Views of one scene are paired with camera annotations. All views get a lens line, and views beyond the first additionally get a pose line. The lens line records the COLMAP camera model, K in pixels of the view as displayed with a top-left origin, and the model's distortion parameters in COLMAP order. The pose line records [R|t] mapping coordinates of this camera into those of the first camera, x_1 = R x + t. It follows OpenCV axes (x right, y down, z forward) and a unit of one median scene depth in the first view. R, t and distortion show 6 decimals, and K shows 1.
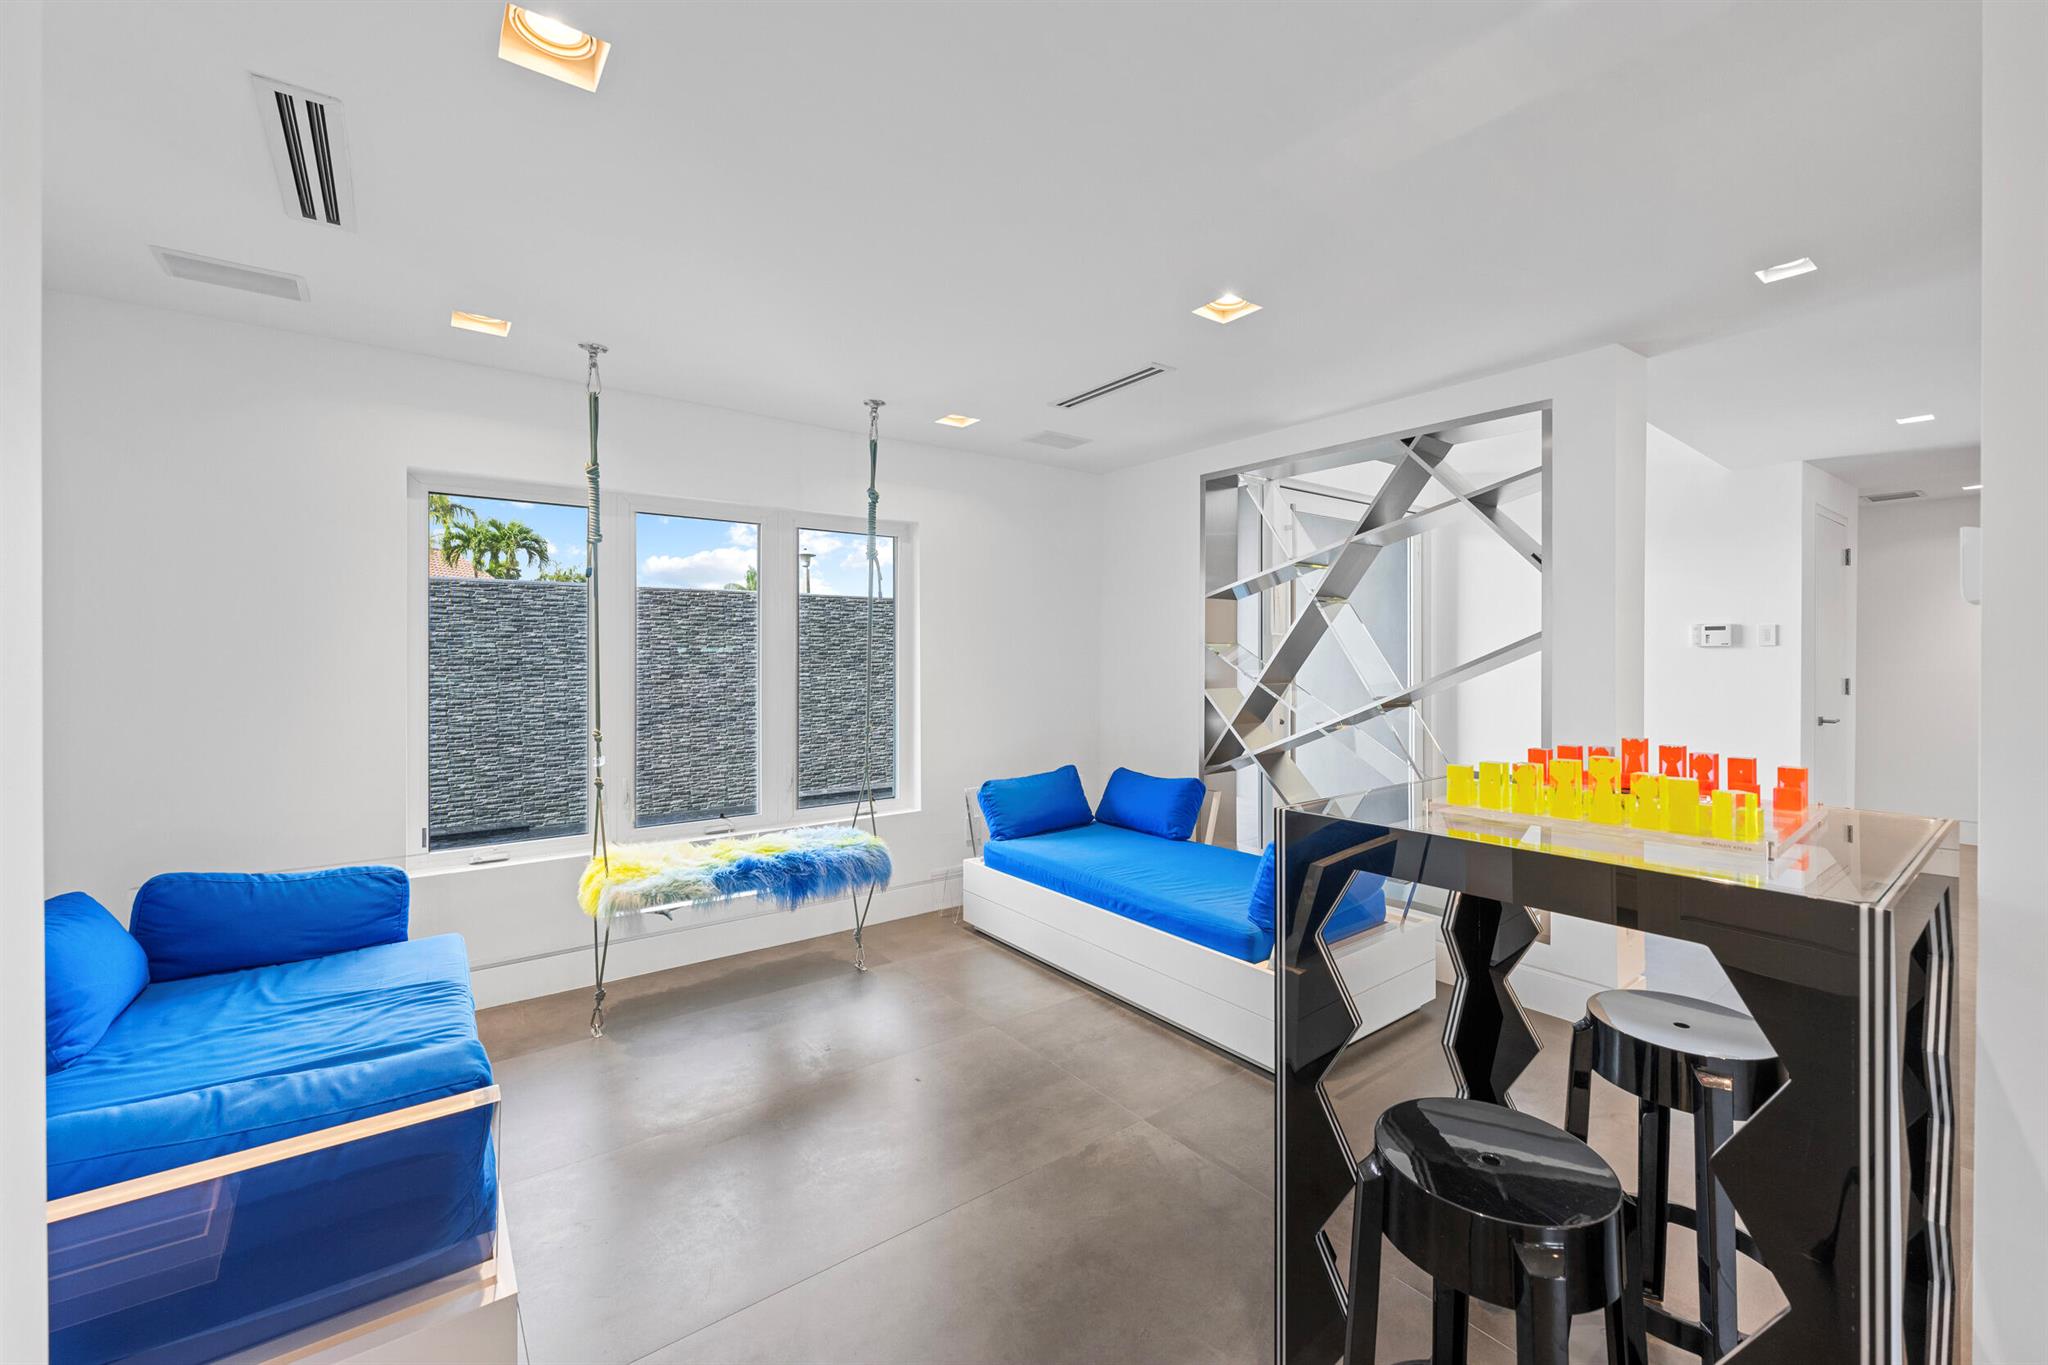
lens RADIAL K [[813.4, 0, 1019.5], [0, 813.4, 649.1], [0, 0, 1]] dist [-0.033680, 0.000043]
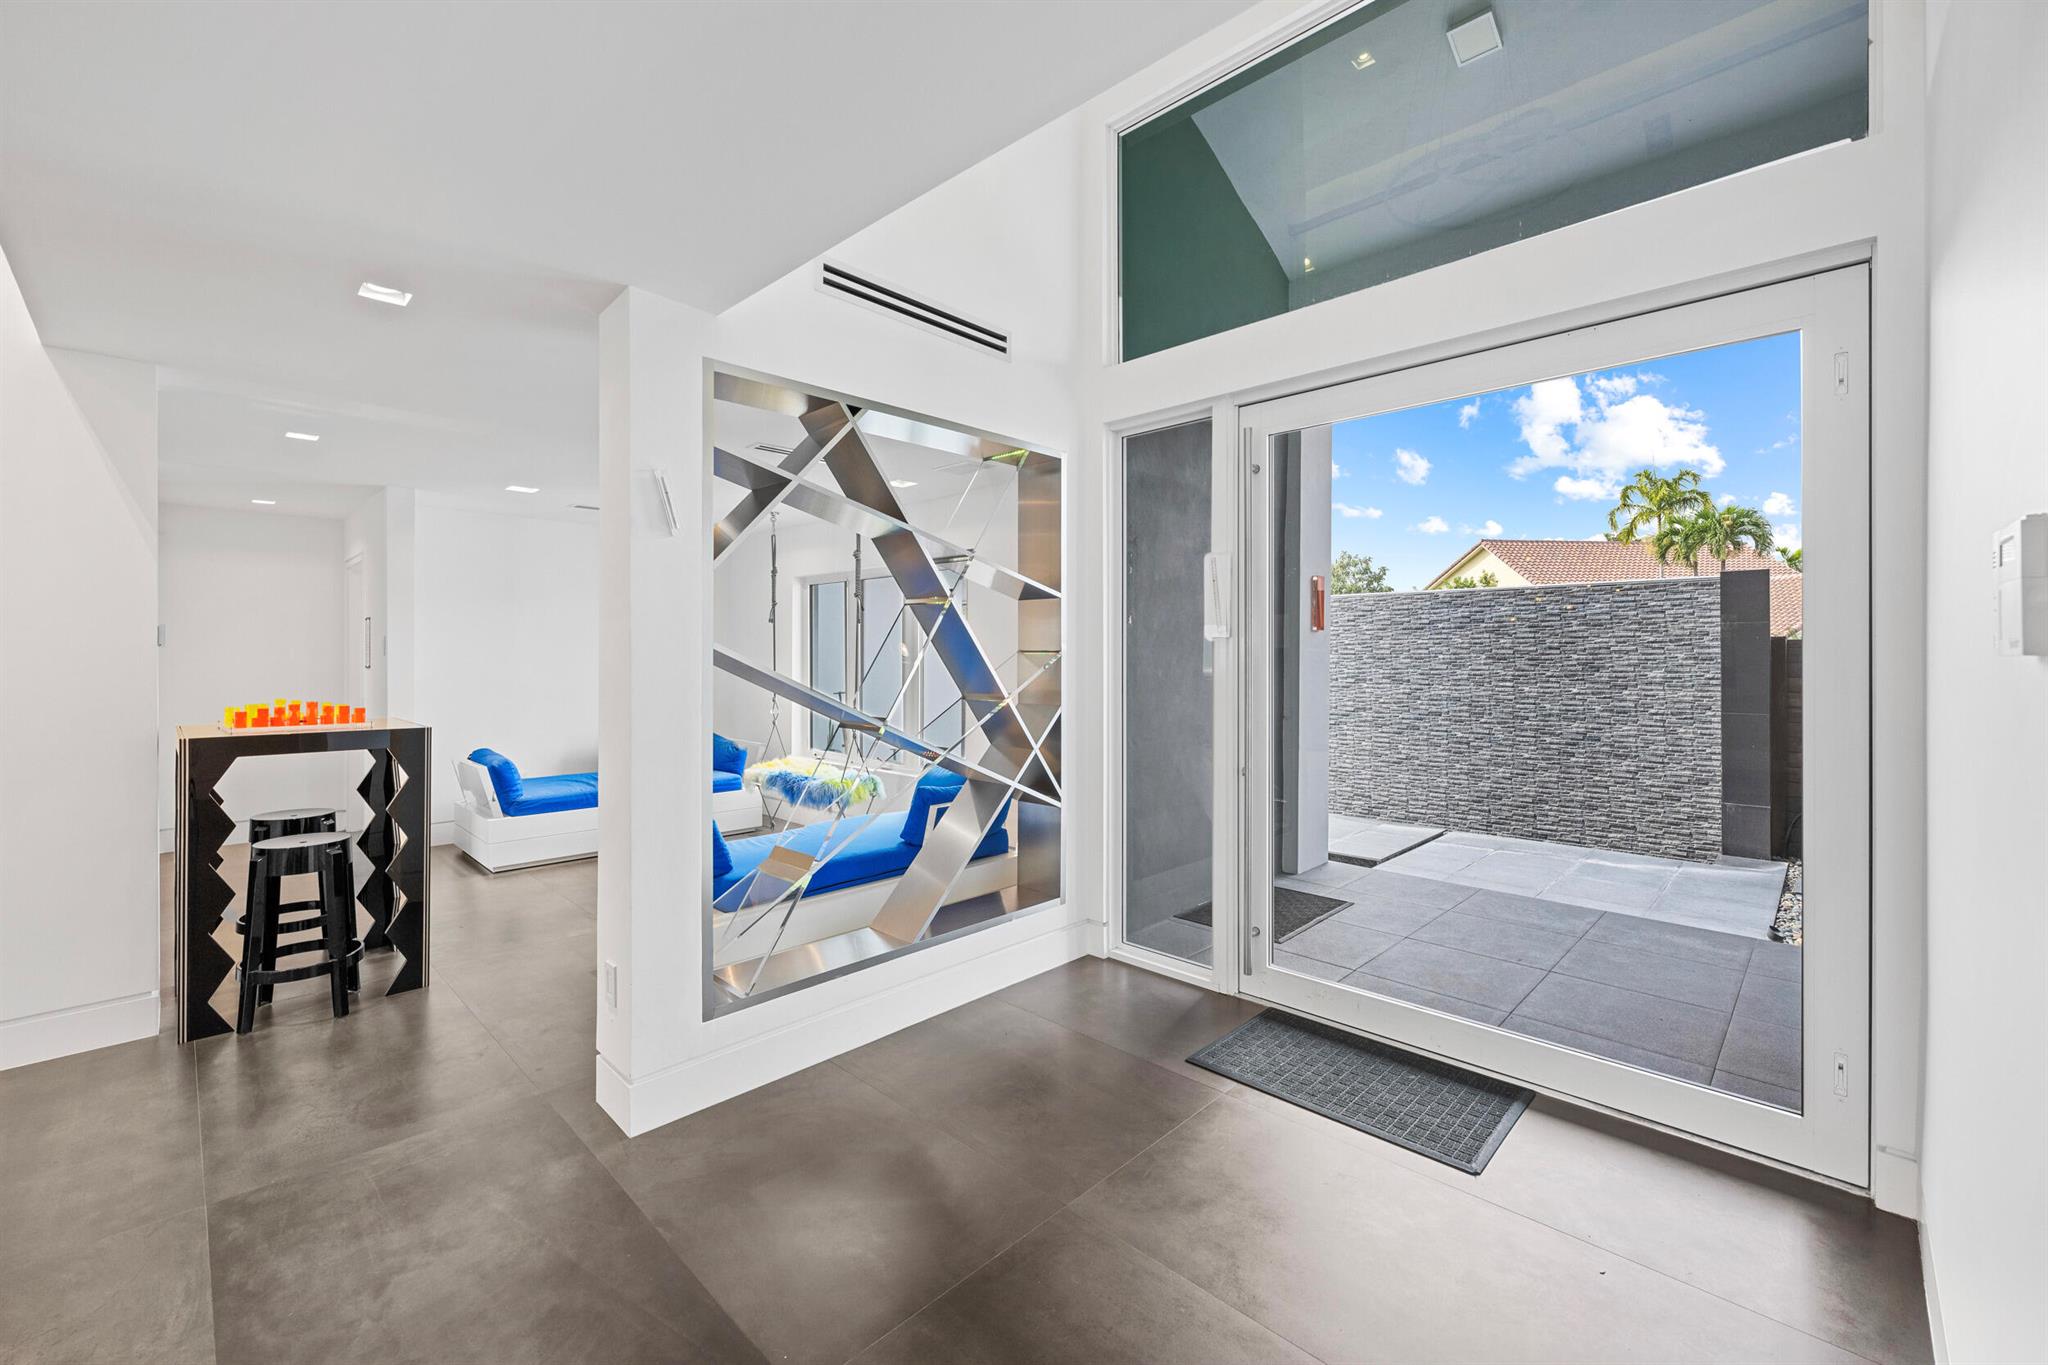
lens RADIAL K [[834.0, 0, 1020.7], [0, 834.0, 651.1], [0, 0, 1]] dist [0.000737, 0.000084]
pose [[0.146521, -0.006060, -0.989189, 0.499772], [0.000993, 0.999982, -0.005979, 0.001820], [0.989207, -0.000107, 0.146525, 0.372719]]
